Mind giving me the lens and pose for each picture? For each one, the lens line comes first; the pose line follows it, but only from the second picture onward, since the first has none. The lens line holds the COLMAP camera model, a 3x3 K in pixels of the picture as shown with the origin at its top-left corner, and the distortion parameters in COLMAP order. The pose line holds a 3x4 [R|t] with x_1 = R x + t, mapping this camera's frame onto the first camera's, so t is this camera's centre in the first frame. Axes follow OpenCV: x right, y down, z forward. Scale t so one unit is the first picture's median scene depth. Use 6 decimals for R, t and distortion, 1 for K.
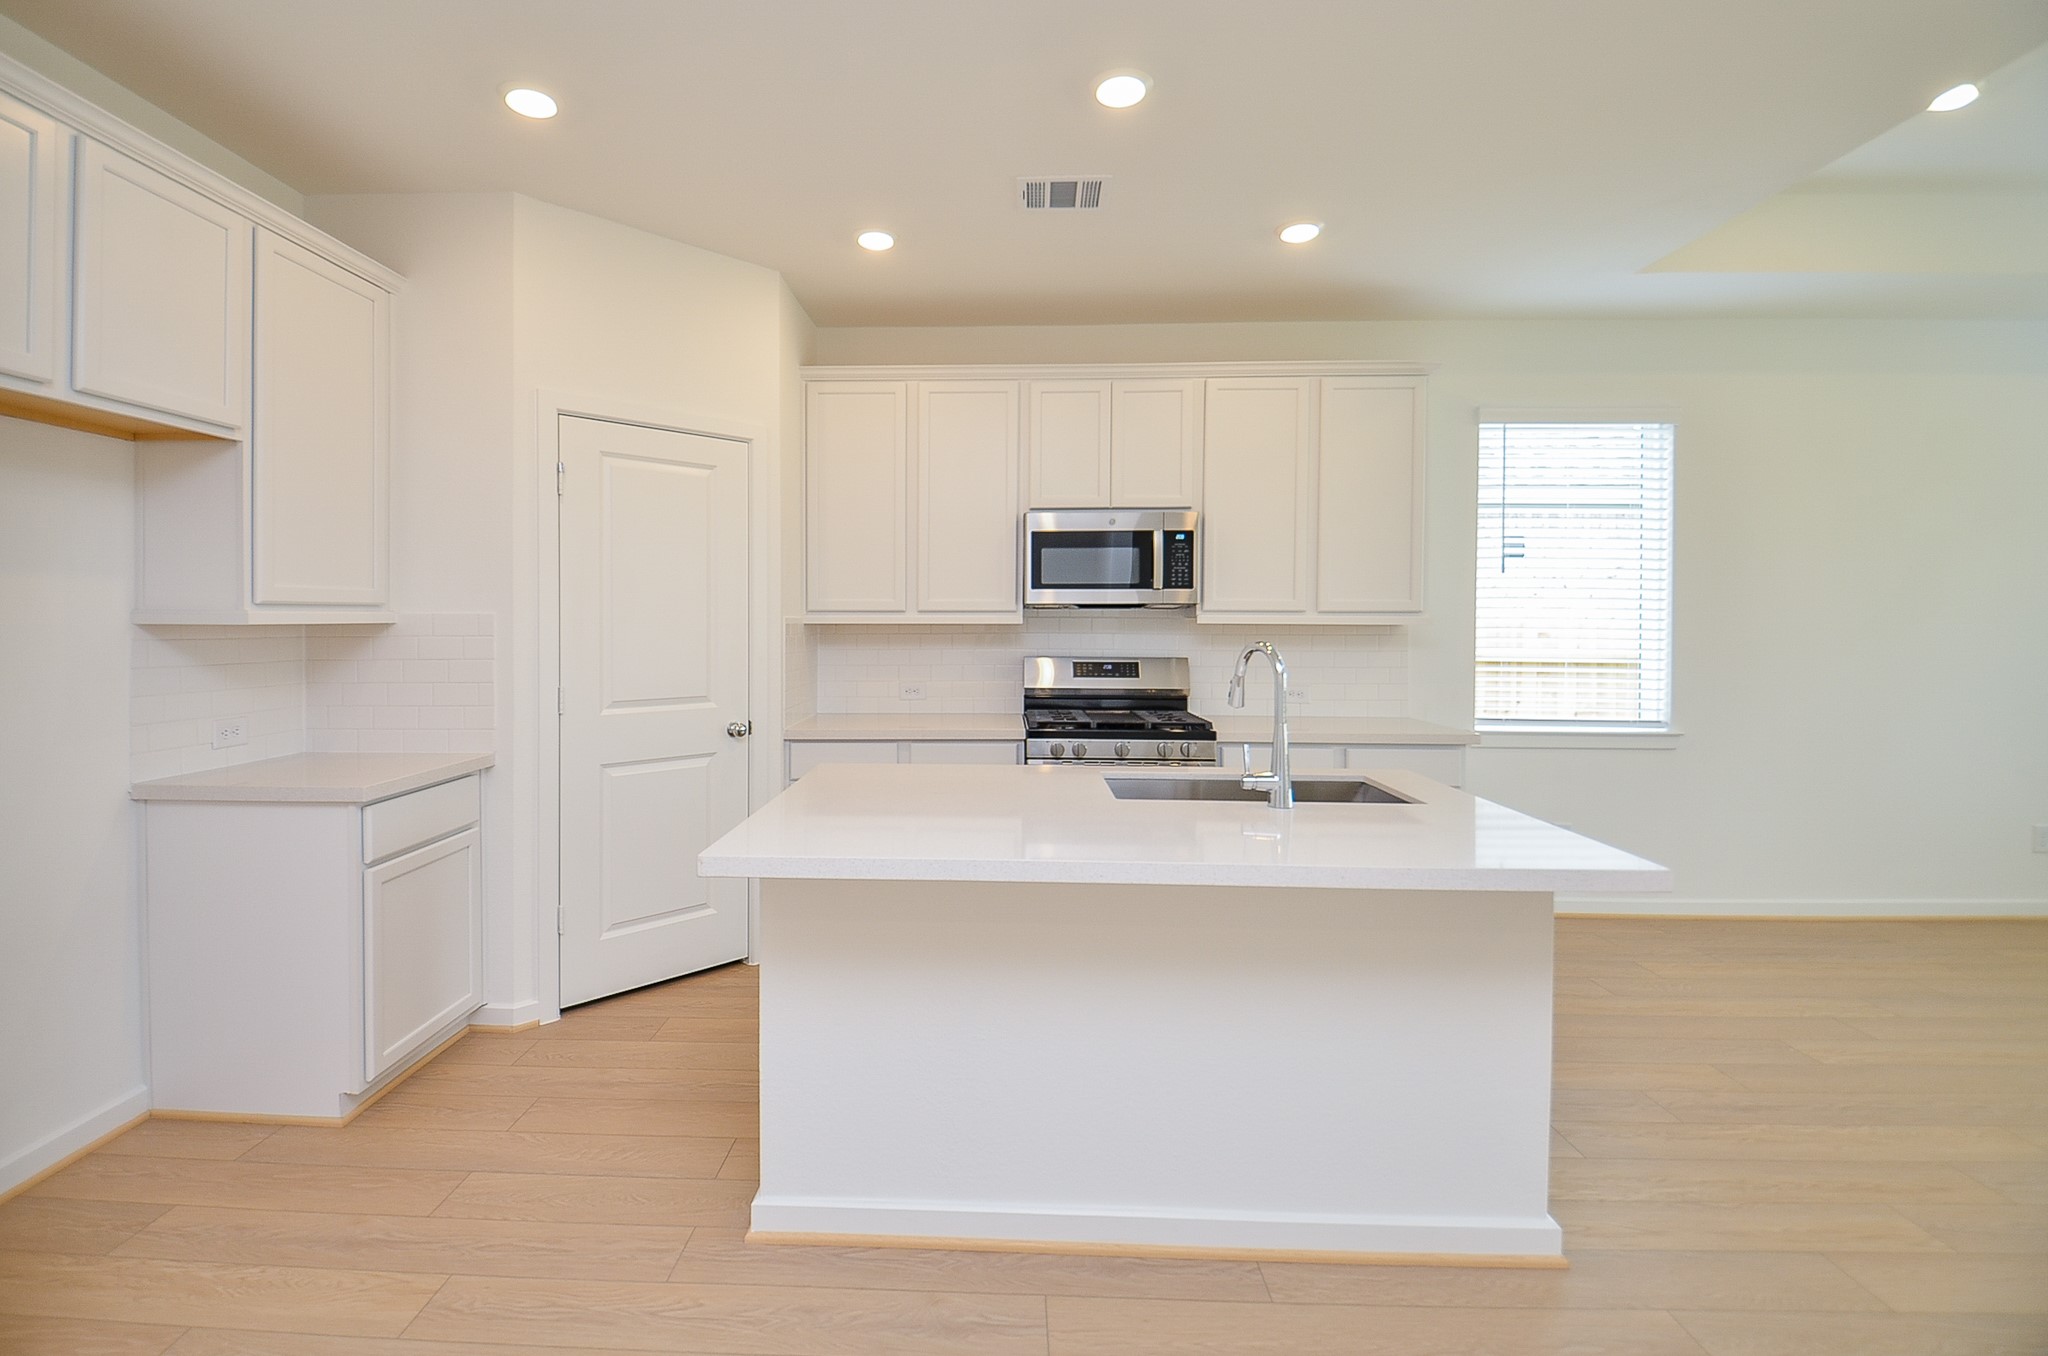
lens RADIAL K [[911.3, 0, 985.0], [0, 911.3, 615.0], [0, 0, 1]] dist [-0.004425, -0.009042]
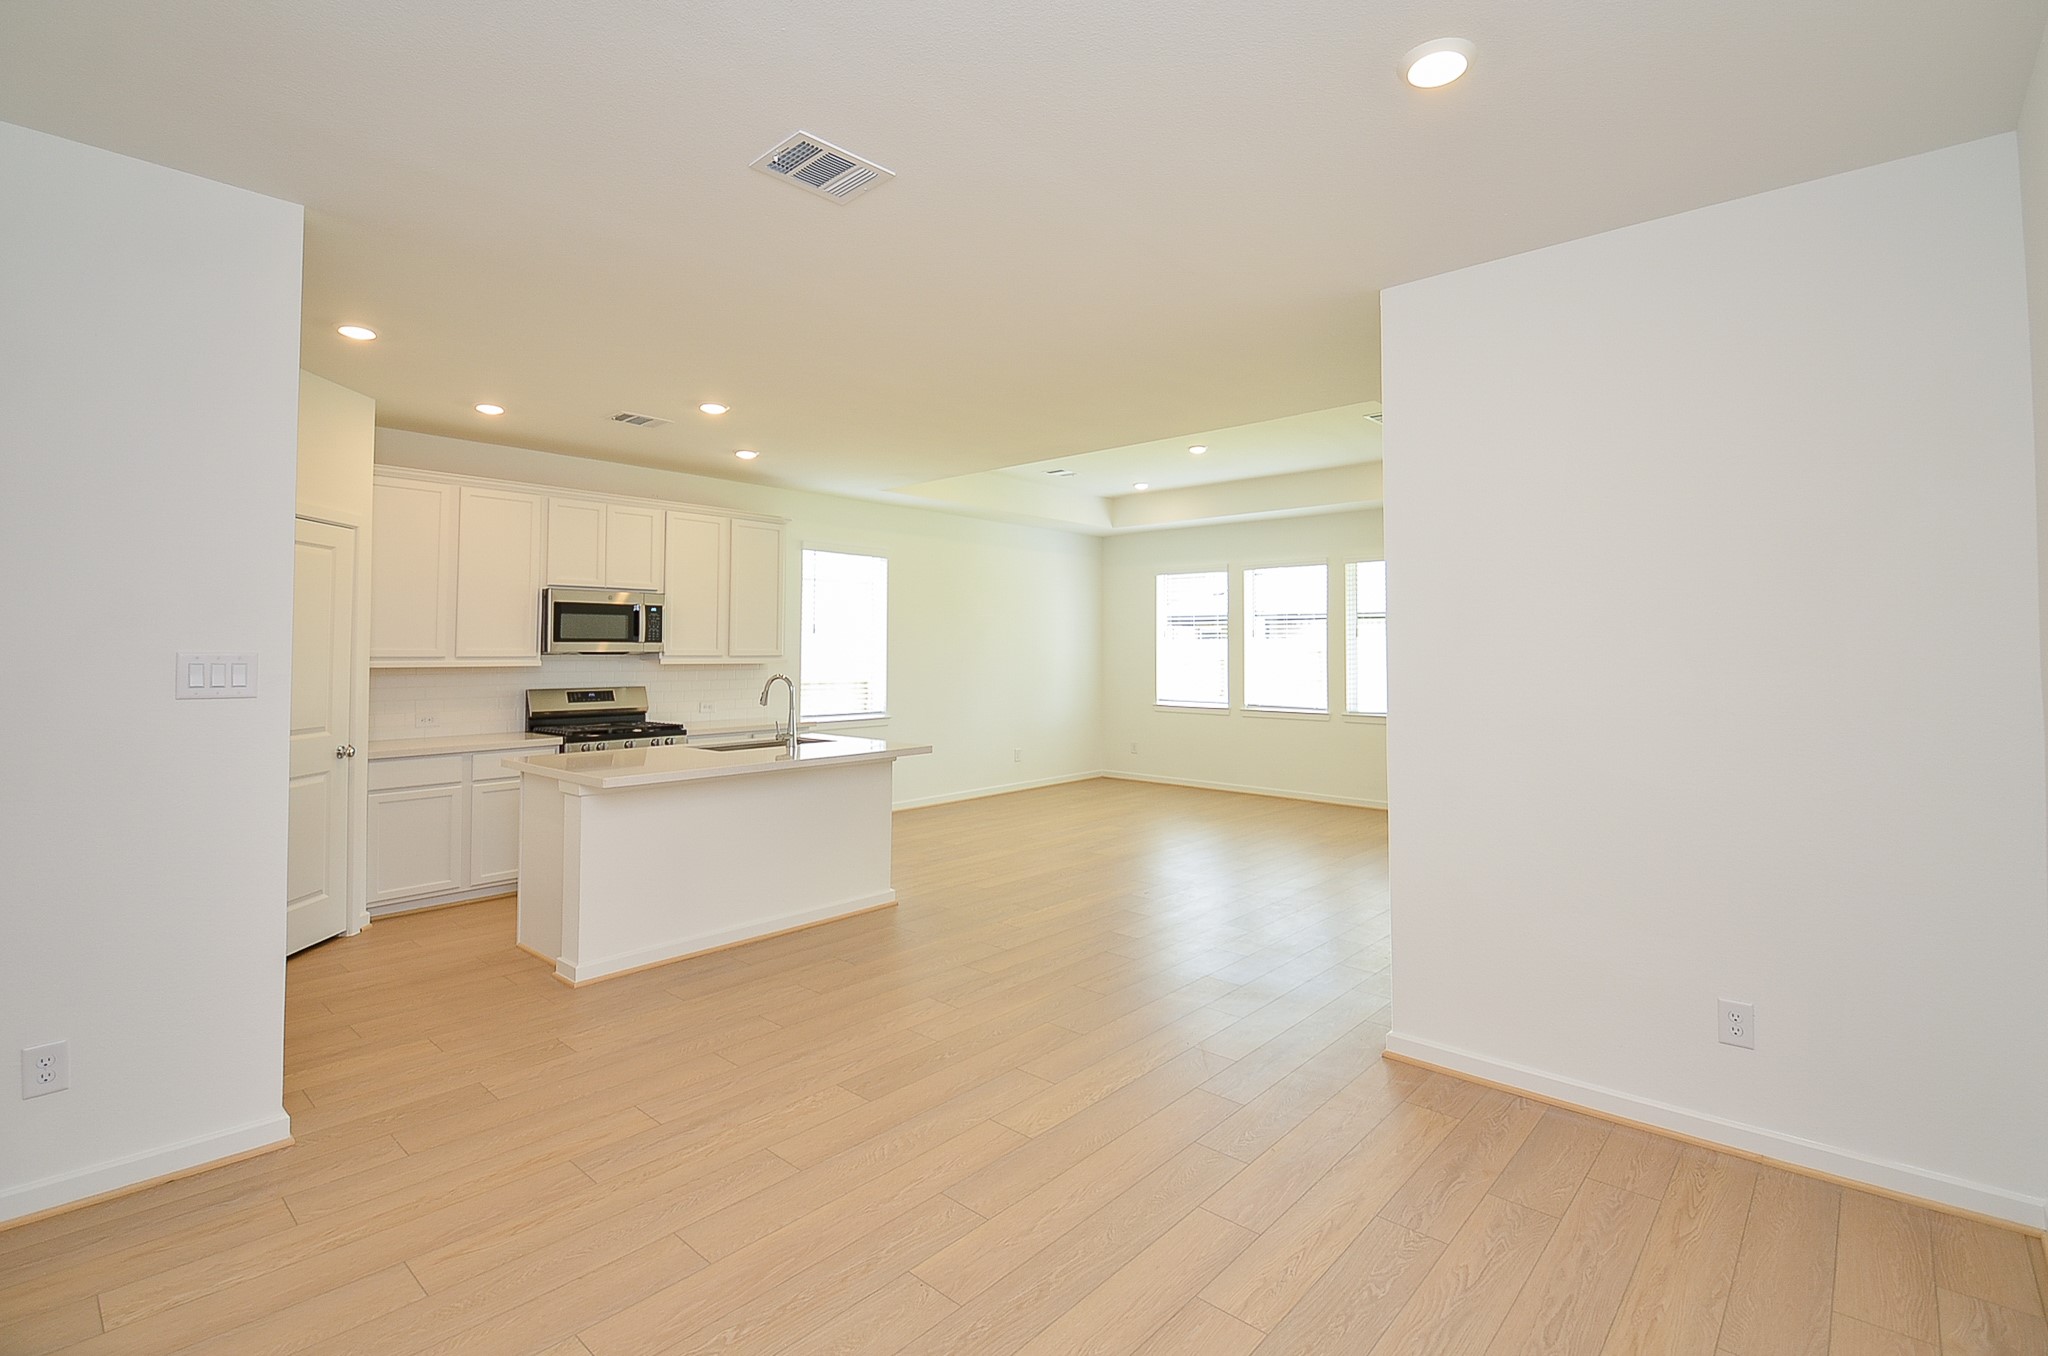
lens RADIAL K [[911.3, 0, 1047.0], [0, 911.3, 652.1], [0, 0, 1]] dist [-0.004425, -0.009042]
pose [[0.615808, -0.001180, 0.787895, -0.601229], [-0.001767, 0.999994, 0.002879, -0.017814], [-0.787894, -0.003165, 0.615802, -0.505062]]
